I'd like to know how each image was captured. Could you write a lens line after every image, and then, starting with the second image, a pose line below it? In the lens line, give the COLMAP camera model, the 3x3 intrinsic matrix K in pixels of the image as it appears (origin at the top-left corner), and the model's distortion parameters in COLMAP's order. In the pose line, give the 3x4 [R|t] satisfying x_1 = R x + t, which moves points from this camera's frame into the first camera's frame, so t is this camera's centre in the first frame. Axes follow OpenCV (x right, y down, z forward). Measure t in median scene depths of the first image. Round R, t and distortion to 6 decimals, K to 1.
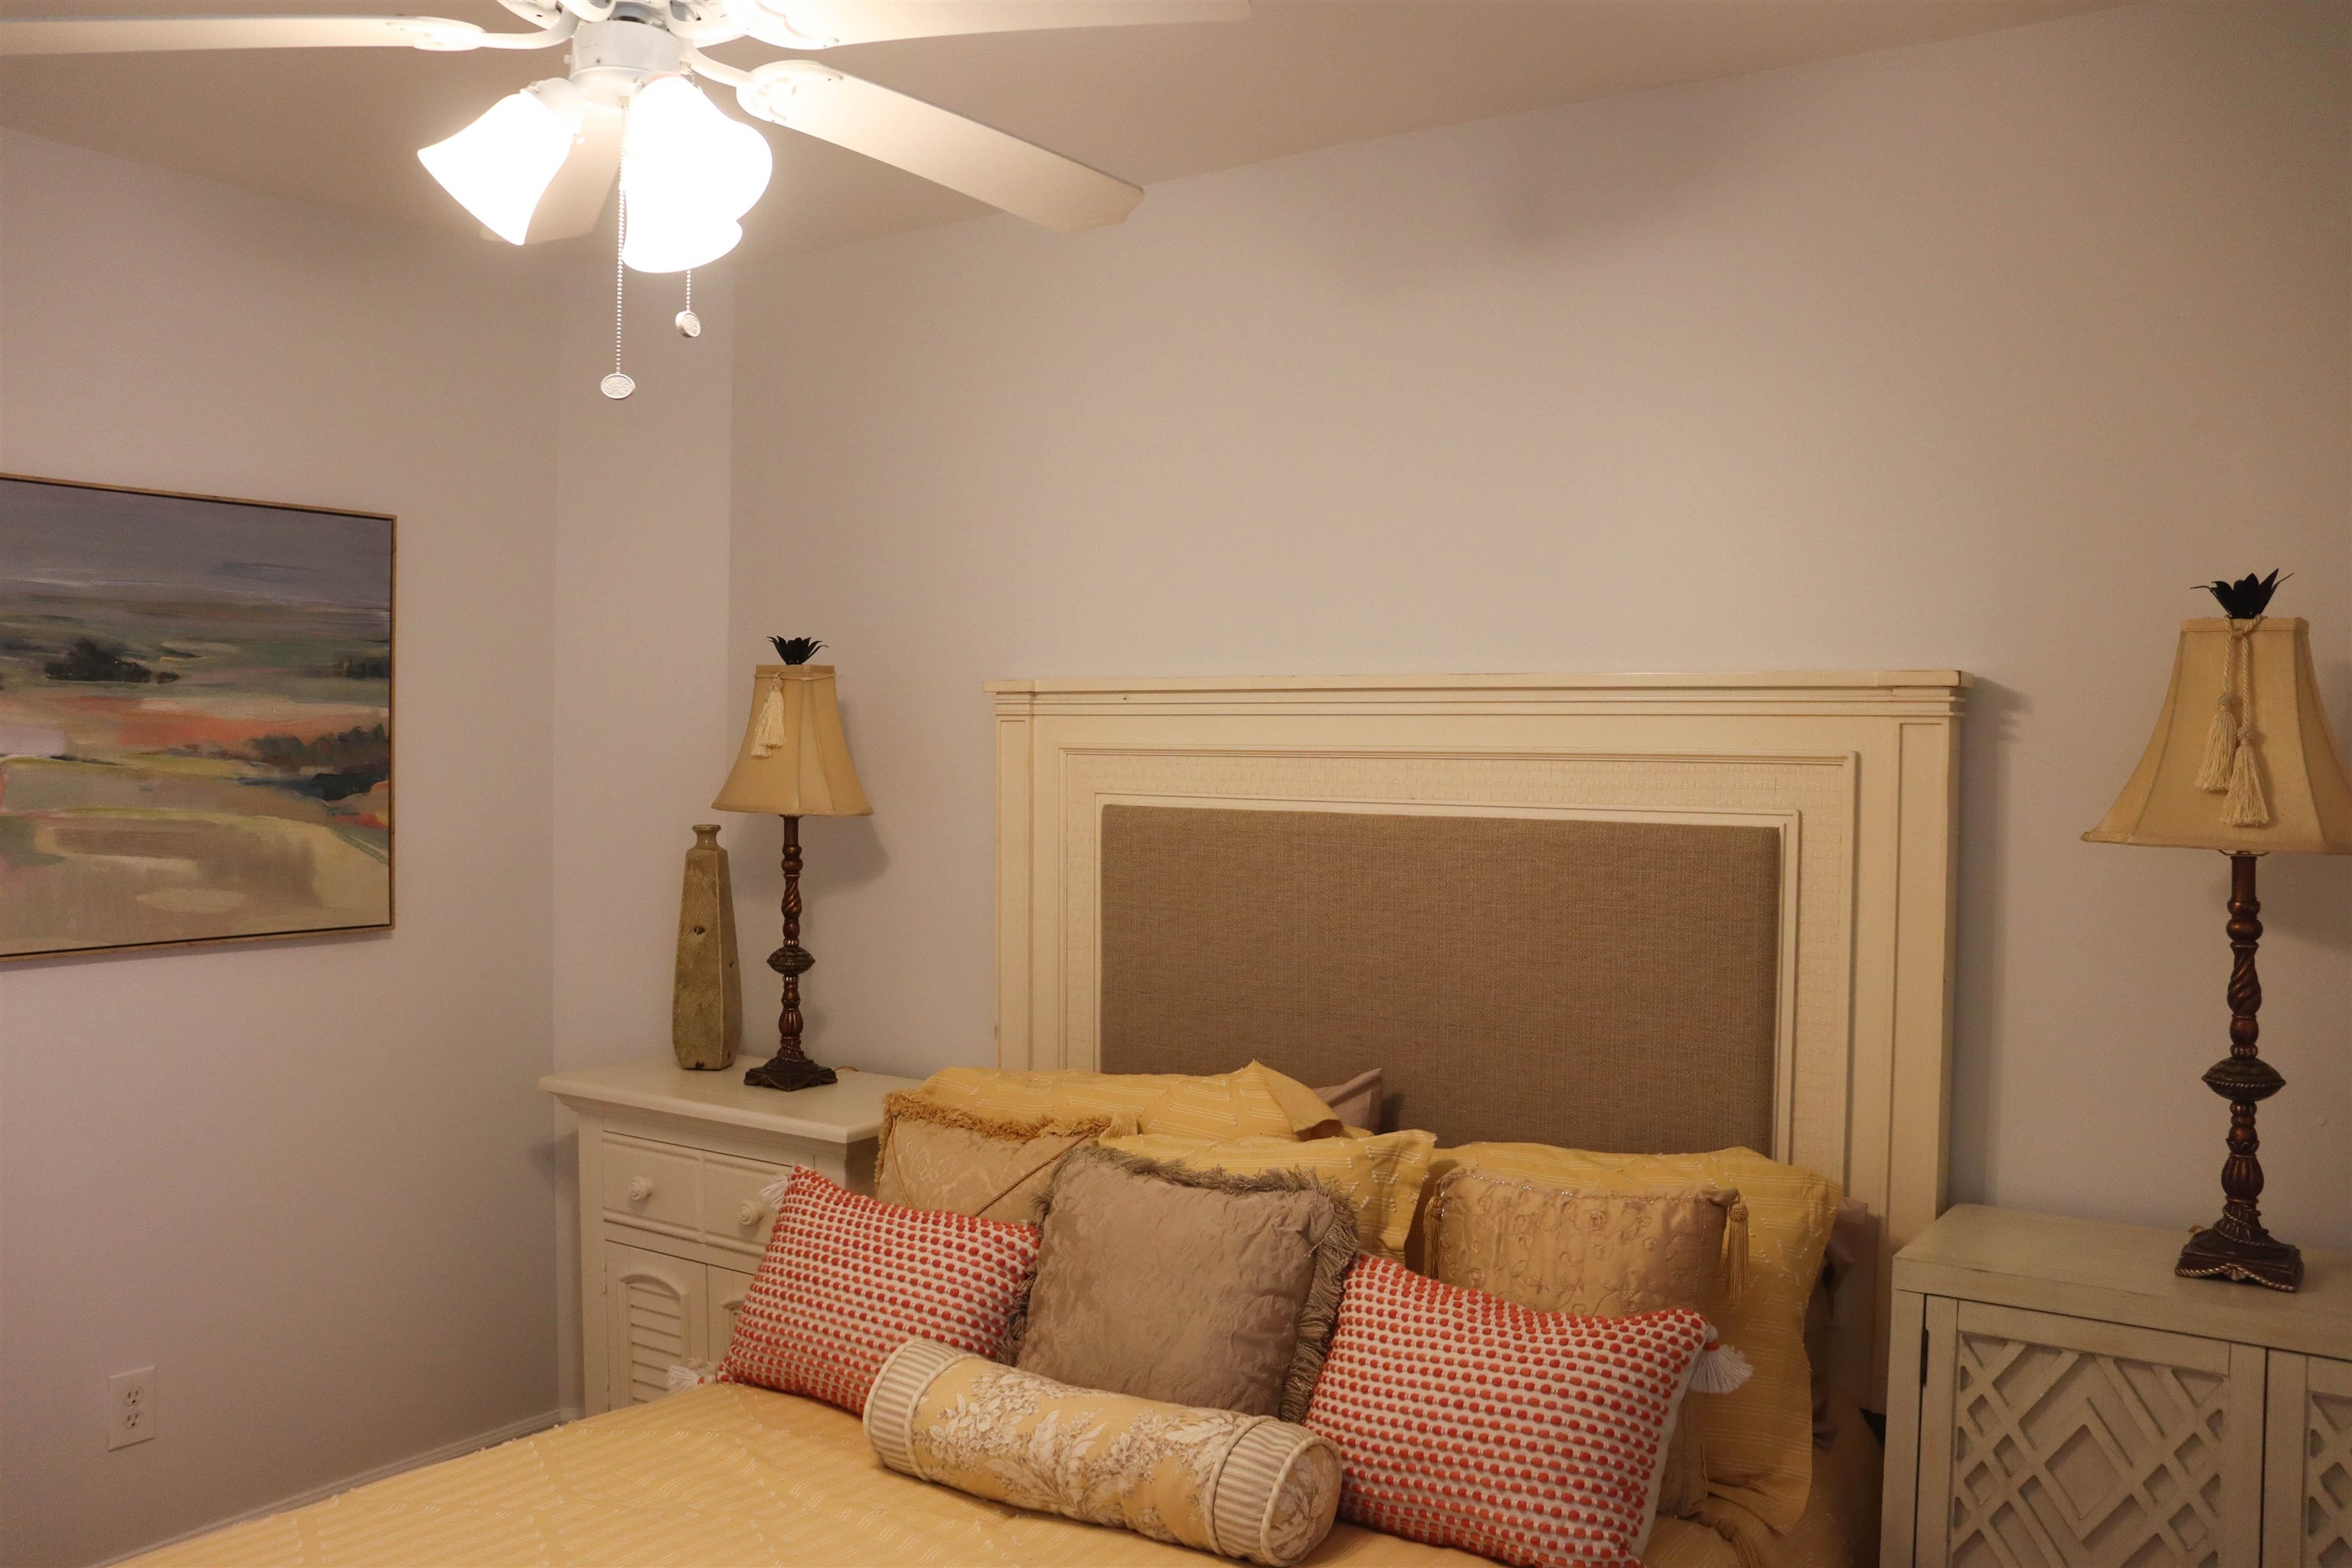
lens RADIAL K [[1947.1, 0, 1177.0], [0, 1947.1, 786.1], [0, 0, 1]] dist [-0.125409, -0.148892]
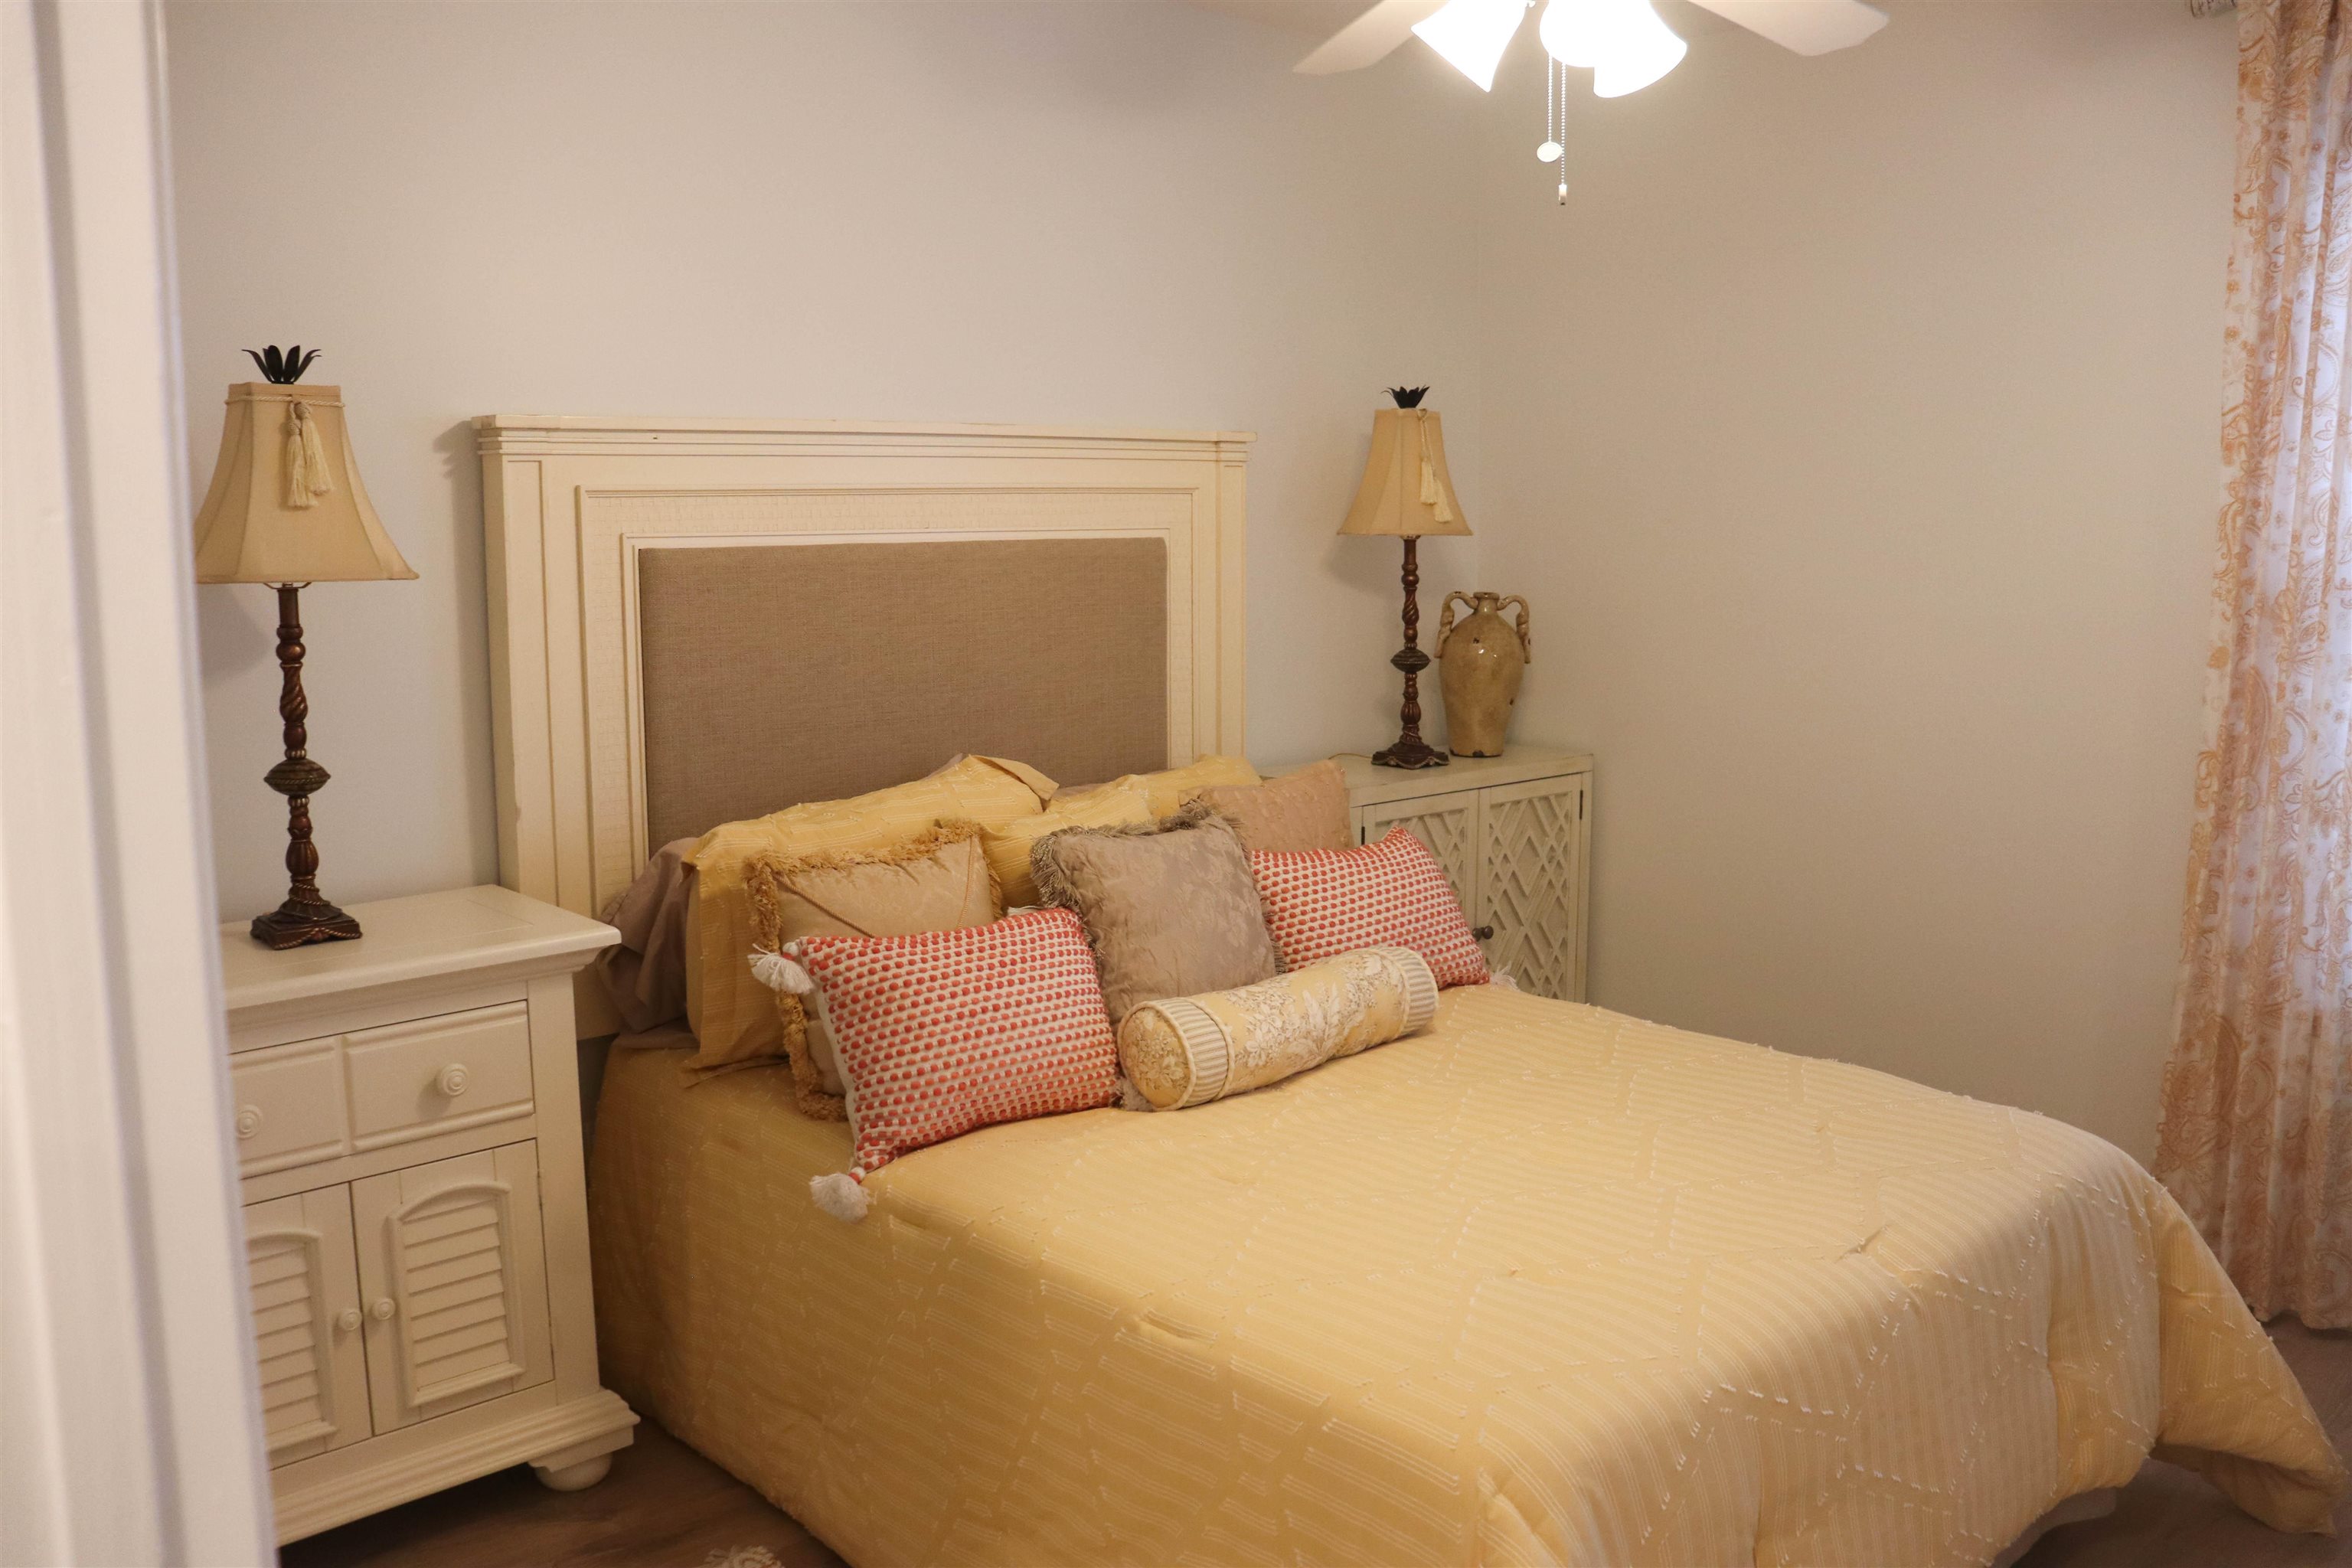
lens RADIAL K [[1613.5, 0, 1175.3], [0, 1613.5, 831.3], [0, 0, 1]] dist [-0.038513, -0.000391]
pose [[0.286371, -0.203810, 0.936191, -0.890489], [0.025063, 0.978373, 0.205326, -0.012081], [-0.957791, -0.035335, 0.285286, 0.614776]]
